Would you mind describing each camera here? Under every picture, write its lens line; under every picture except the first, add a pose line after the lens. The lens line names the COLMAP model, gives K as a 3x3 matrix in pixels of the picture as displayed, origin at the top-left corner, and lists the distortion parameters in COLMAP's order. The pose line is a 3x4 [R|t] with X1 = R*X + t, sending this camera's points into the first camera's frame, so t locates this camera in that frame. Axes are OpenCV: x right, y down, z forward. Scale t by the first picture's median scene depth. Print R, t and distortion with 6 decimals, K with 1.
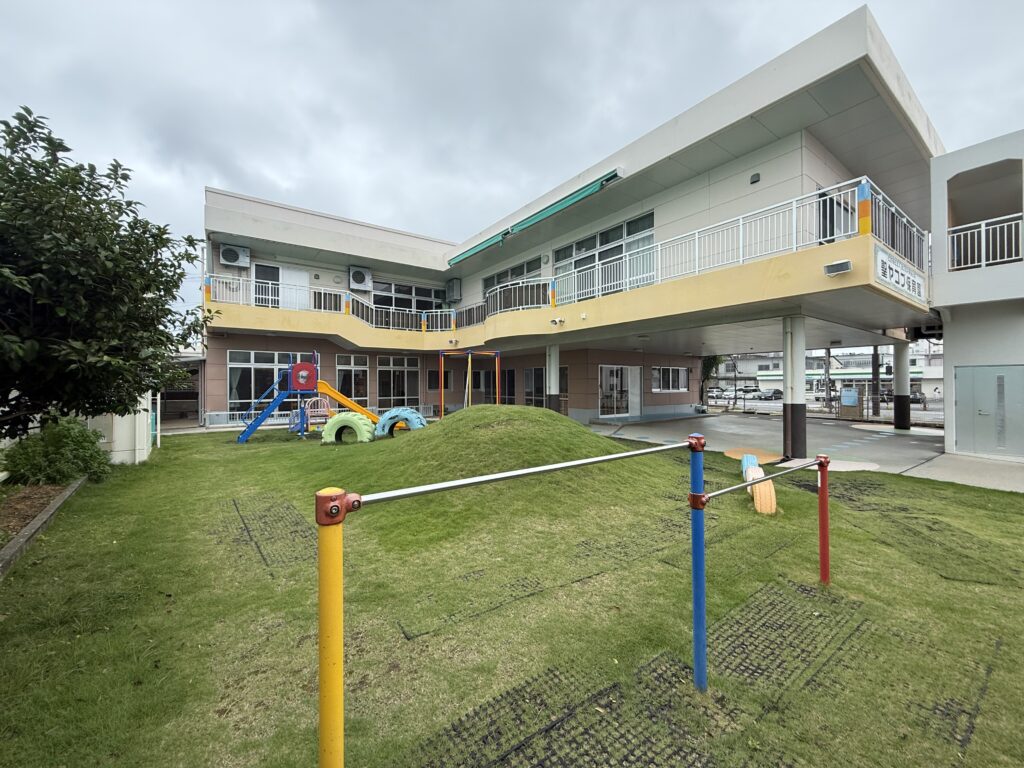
lens RADIAL K [[409.8, 0, 513.2], [0, 409.8, 382.8], [0, 0, 1]] dist [-0.002106, 0.000426]
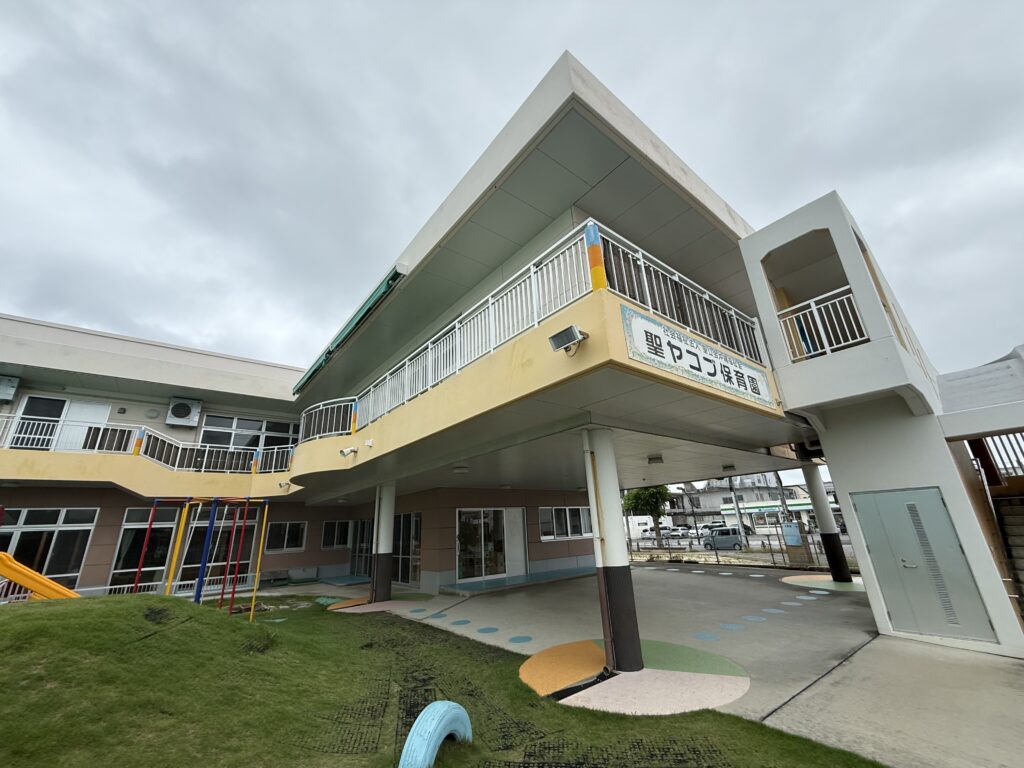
lens RADIAL K [[409.8, 0, 511.2], [0, 409.8, 382.0], [0, 0, 1]] dist [-0.002106, 0.000426]
pose [[0.997922, -0.024317, 0.059673, 0.282809], [0.042869, 0.941935, -0.333047, -0.006448], [-0.048110, 0.334913, 0.941020, 0.185084]]
